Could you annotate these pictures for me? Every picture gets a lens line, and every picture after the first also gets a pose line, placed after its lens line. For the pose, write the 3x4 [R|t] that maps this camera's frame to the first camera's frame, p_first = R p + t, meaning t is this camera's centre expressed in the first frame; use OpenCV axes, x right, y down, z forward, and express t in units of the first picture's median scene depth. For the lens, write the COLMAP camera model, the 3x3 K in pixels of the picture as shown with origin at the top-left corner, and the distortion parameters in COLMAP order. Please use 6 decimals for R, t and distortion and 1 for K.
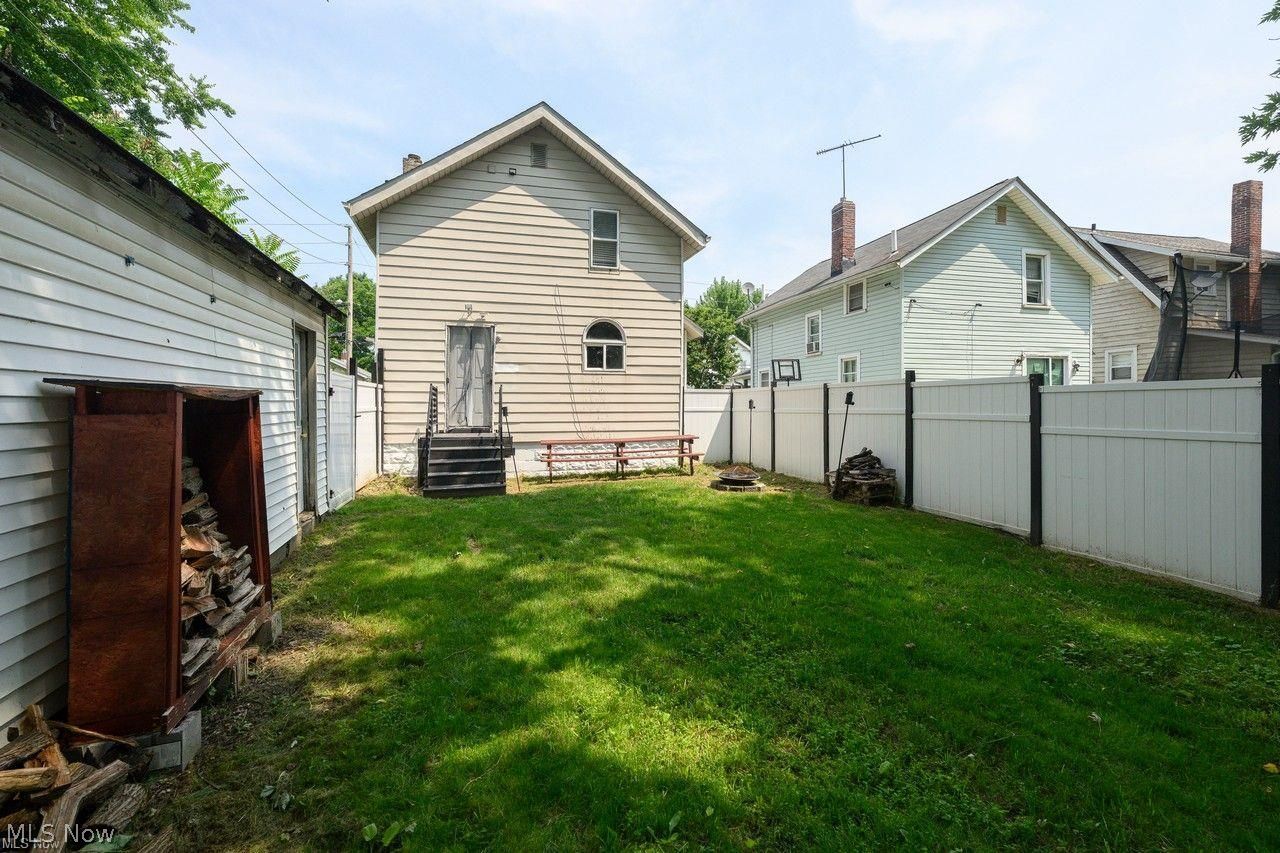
lens RADIAL K [[555.6, 0, 625.0], [0, 555.6, 407.6], [0, 0, 1]] dist [-0.000334, -0.000073]
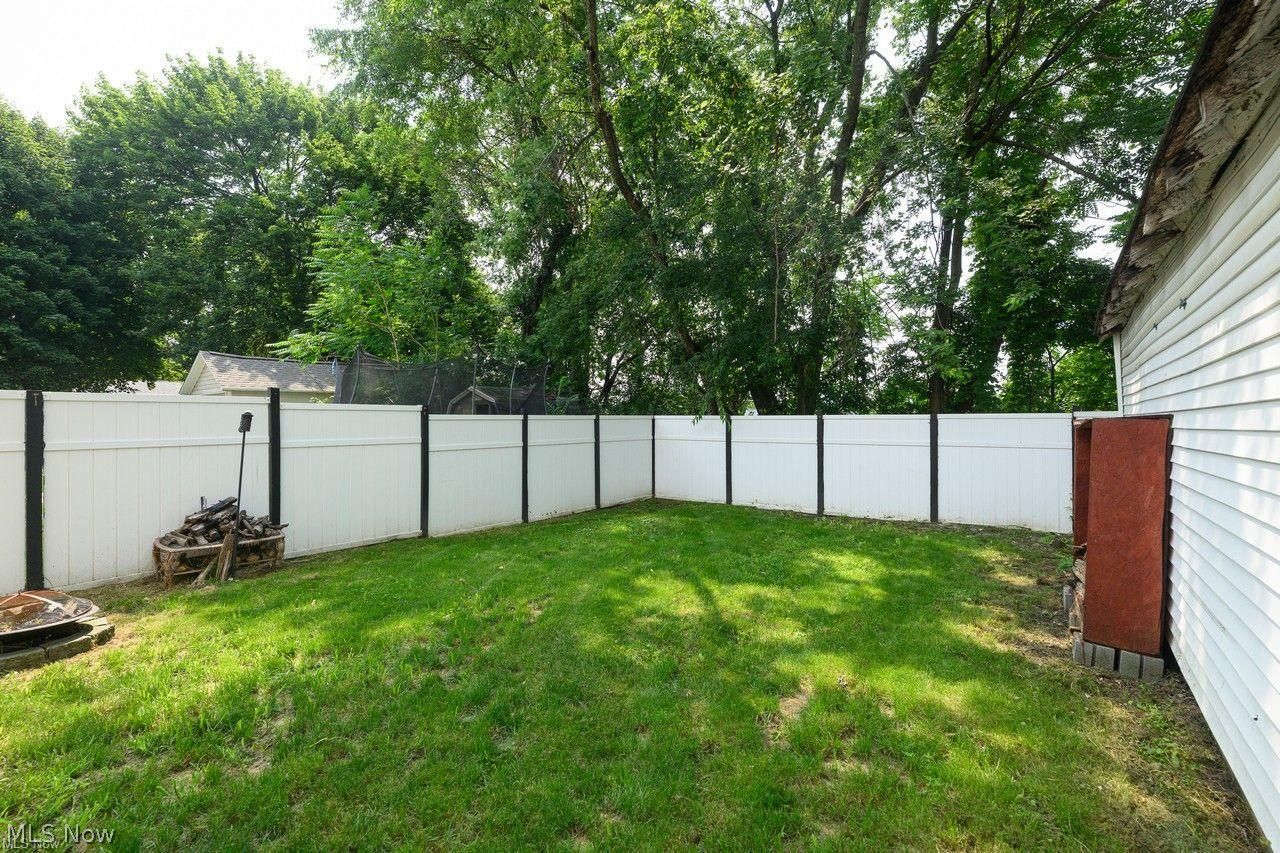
lens RADIAL K [[545.6, 0, 636.1], [0, 545.6, 429.4], [0, 0, 1]] dist [-0.000693, -0.000279]
pose [[-0.584351, 0.011004, 0.811426, -0.302776], [0.006390, 0.999939, -0.008959, 0.000089], [-0.811476, -0.000050, -0.584386, 0.701292]]
